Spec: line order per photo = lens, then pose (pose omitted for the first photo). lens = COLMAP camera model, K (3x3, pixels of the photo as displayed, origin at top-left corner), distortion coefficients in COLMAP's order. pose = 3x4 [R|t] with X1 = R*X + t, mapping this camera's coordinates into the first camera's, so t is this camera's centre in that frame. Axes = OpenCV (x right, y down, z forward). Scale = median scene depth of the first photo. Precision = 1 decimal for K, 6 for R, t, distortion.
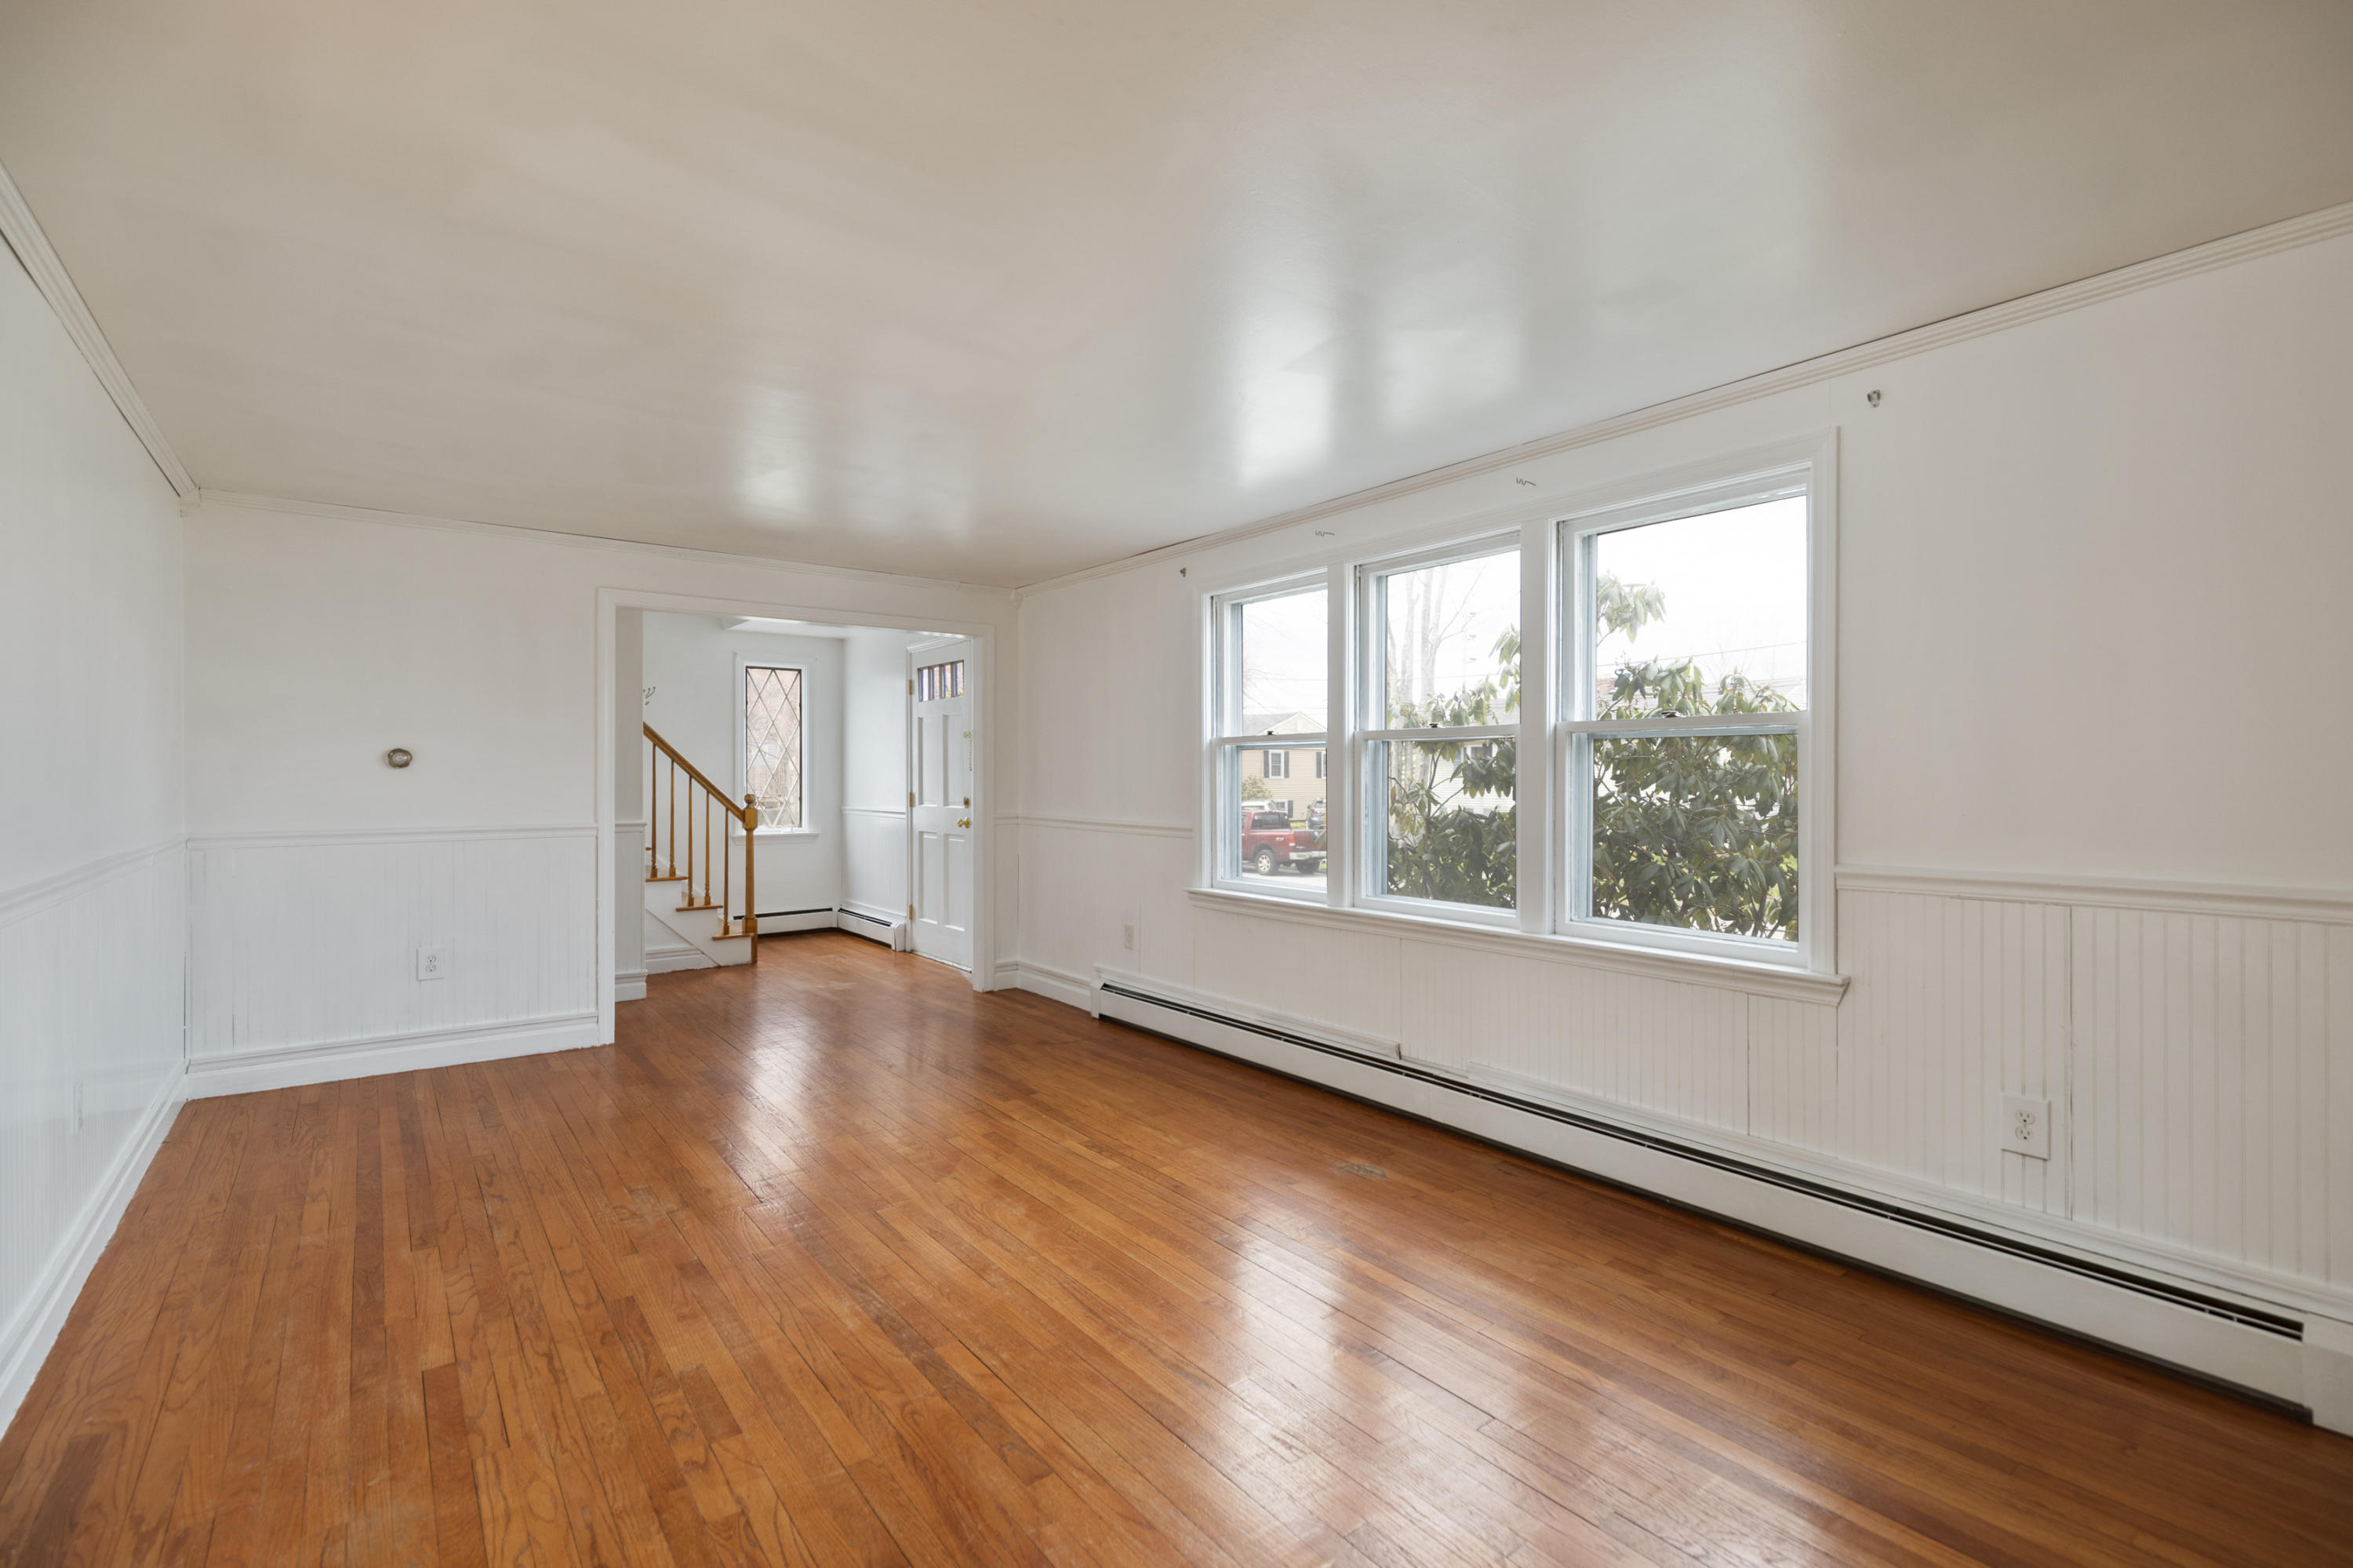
lens RADIAL K [[1067.7, 0, 1196.6], [0, 1067.7, 783.2], [0, 0, 1]] dist [0.003117, 0.000881]
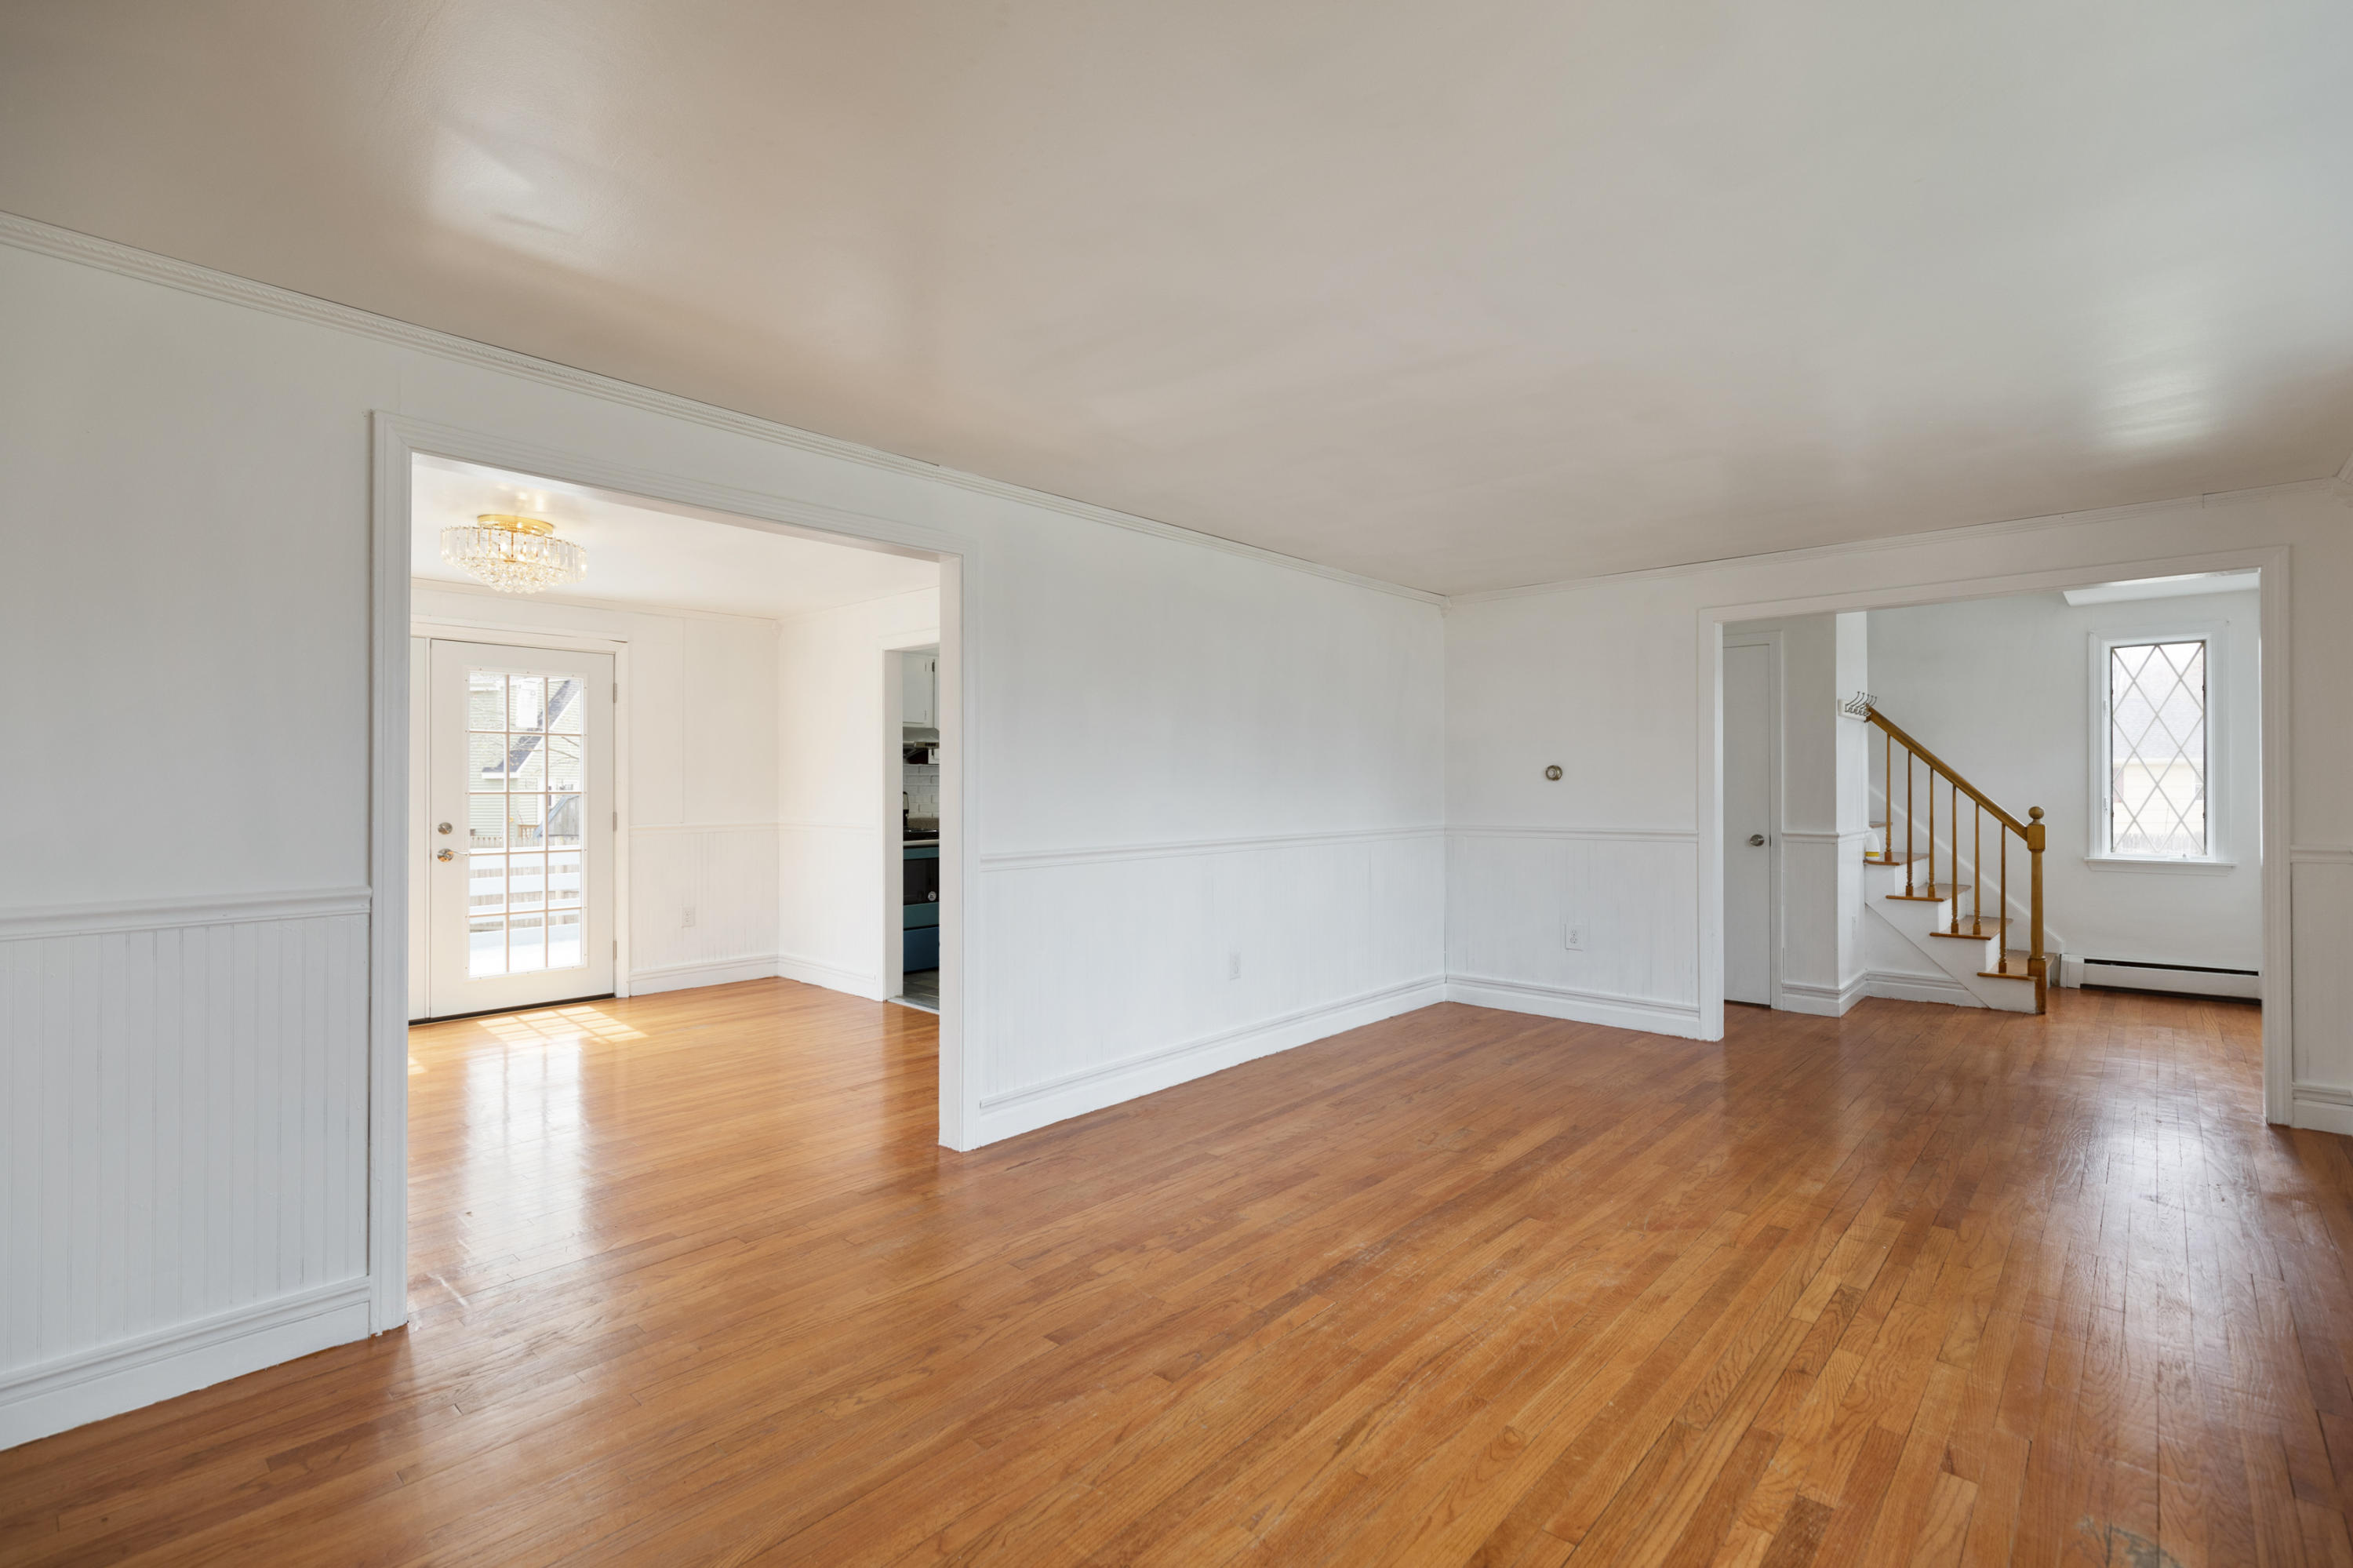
lens RADIAL K [[1067.7, 0, 1196.6], [0, 1067.7, 783.2], [0, 0, 1]] dist [0.003117, 0.000881]
pose [[0.173531, -0.004209, -0.984819, 0.614914], [-0.002792, 0.999985, -0.004765, -0.005188], [0.984824, 0.003577, 0.173517, 0.488569]]
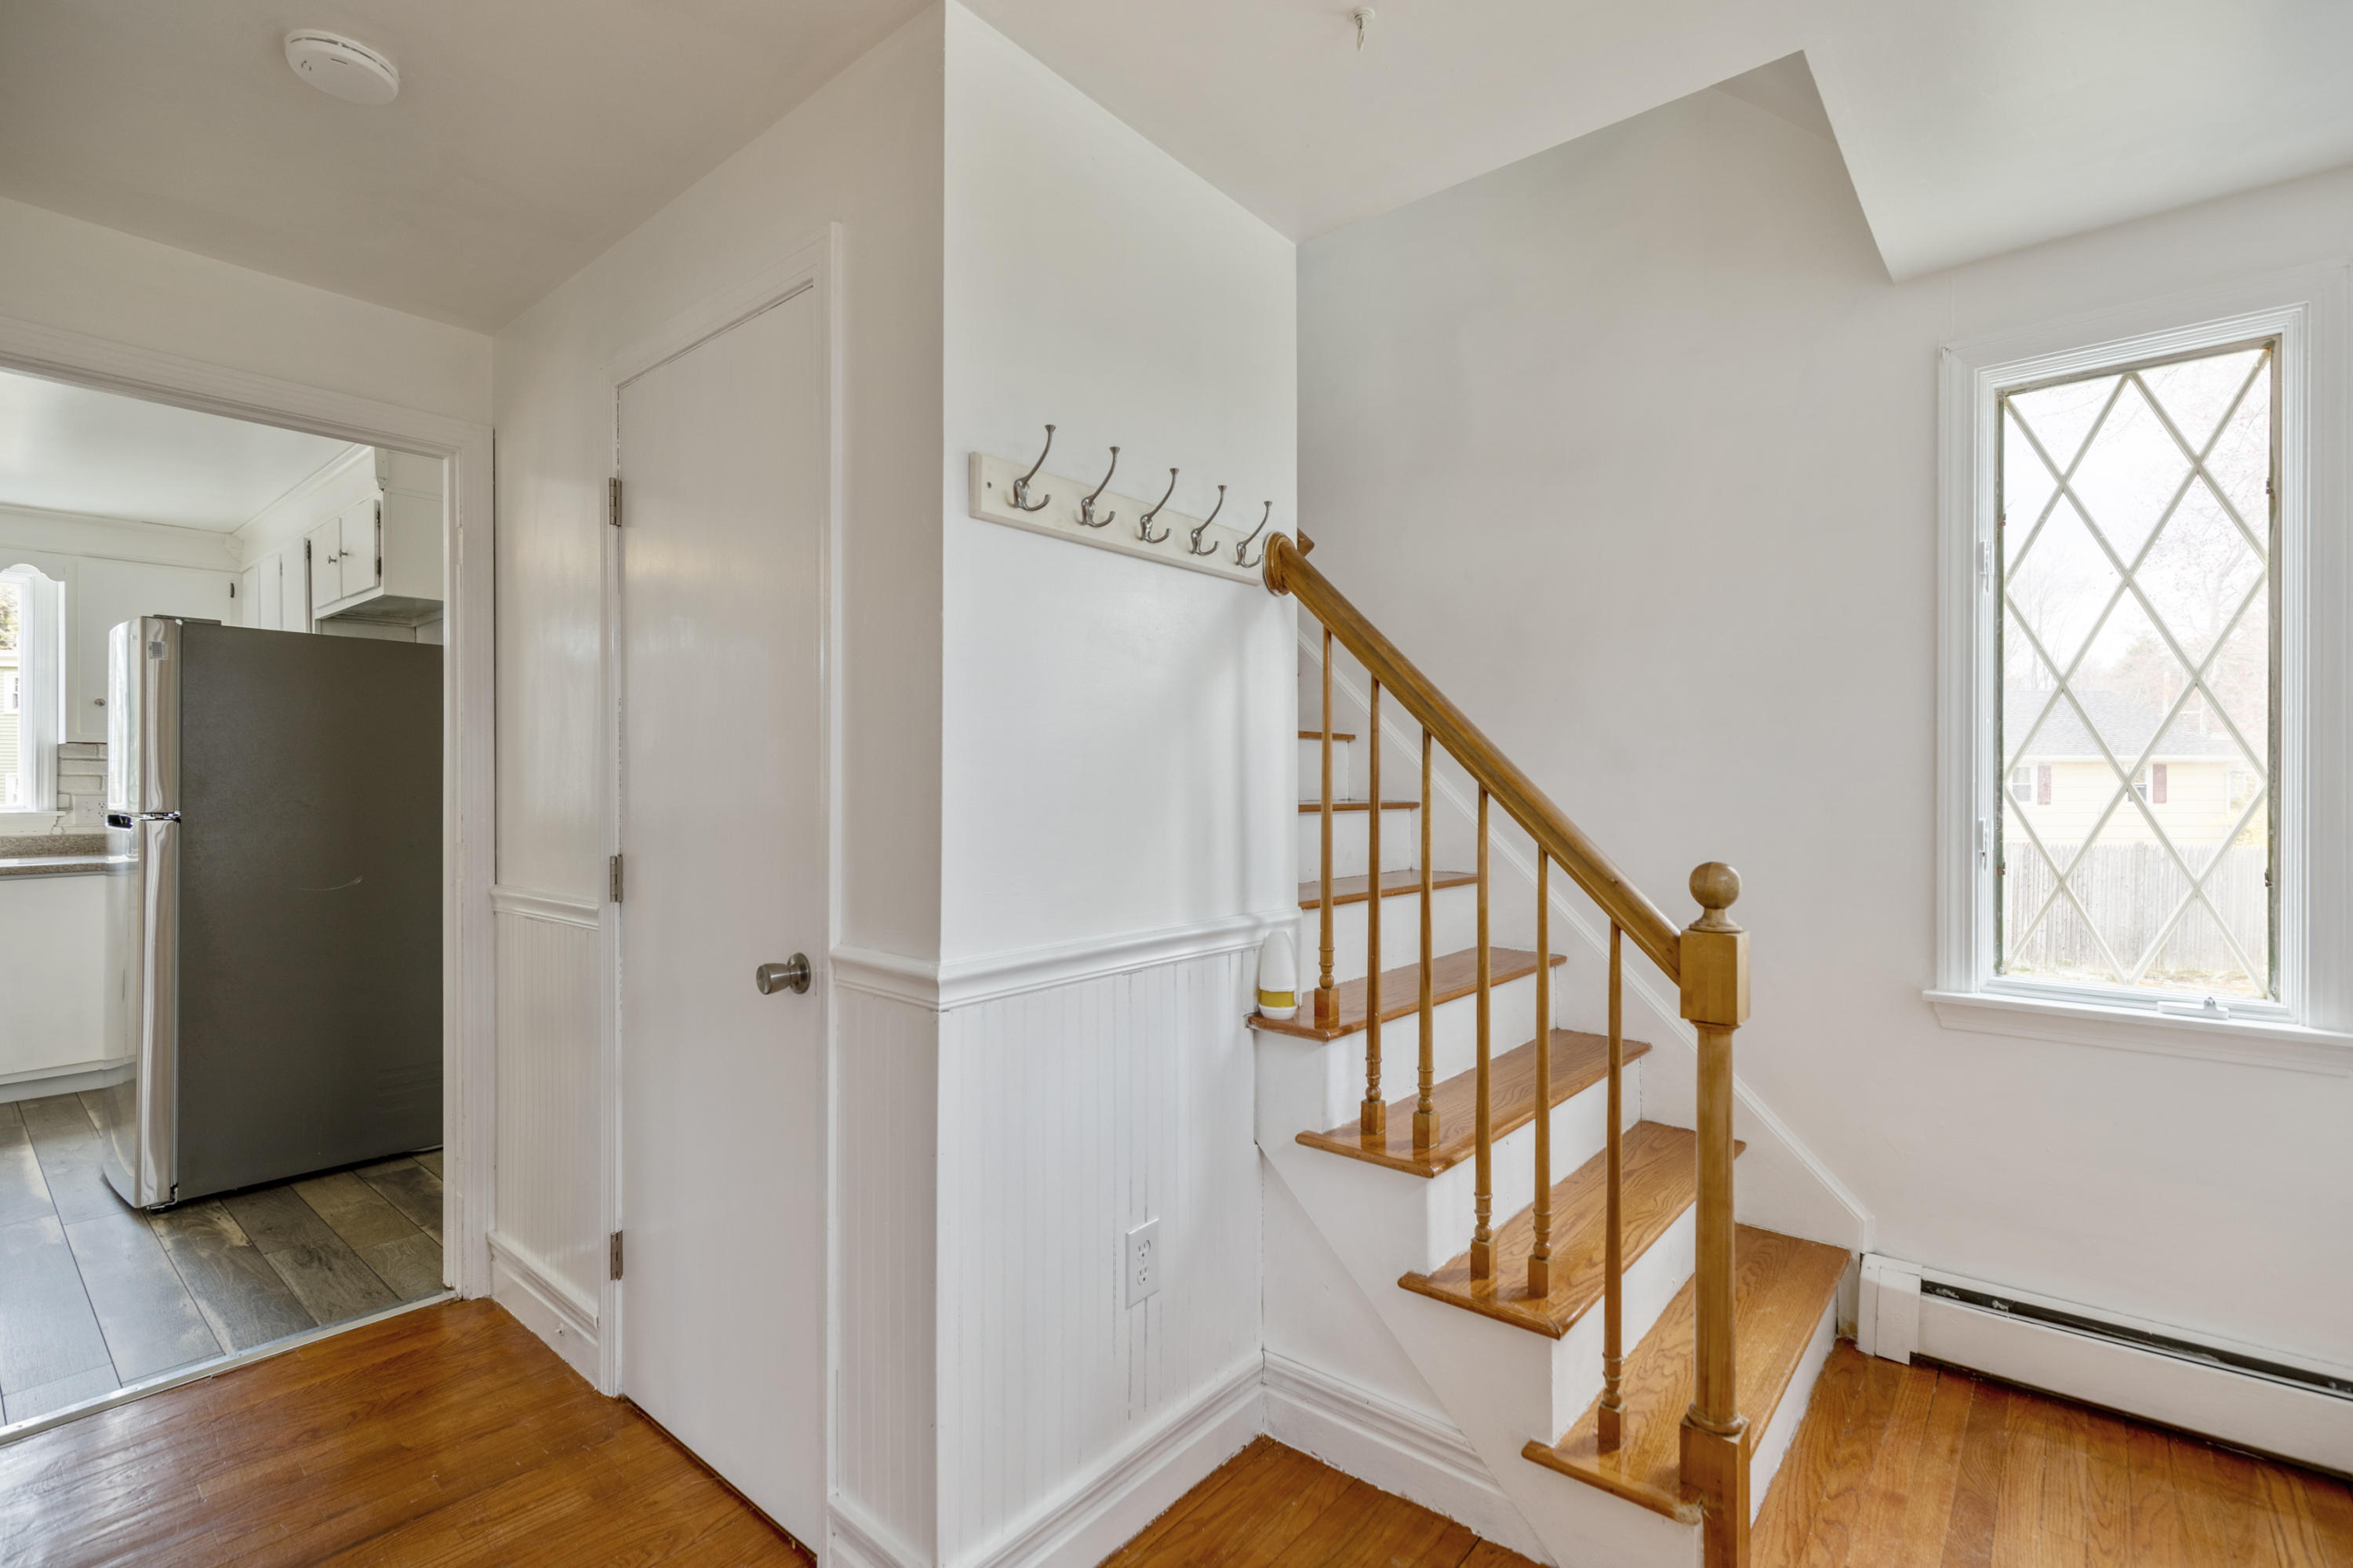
lens RADIAL K [[1076.9, 0, 1180.4], [0, 1076.9, 793.8], [0, 0, 1]] dist [0.003497, 0.000496]
pose [[0.208162, 0.001209, -0.978094, -0.485985], [-0.002886, 0.999996, 0.000622, -0.009391], [0.978090, 0.002693, 0.208165, 1.856837]]
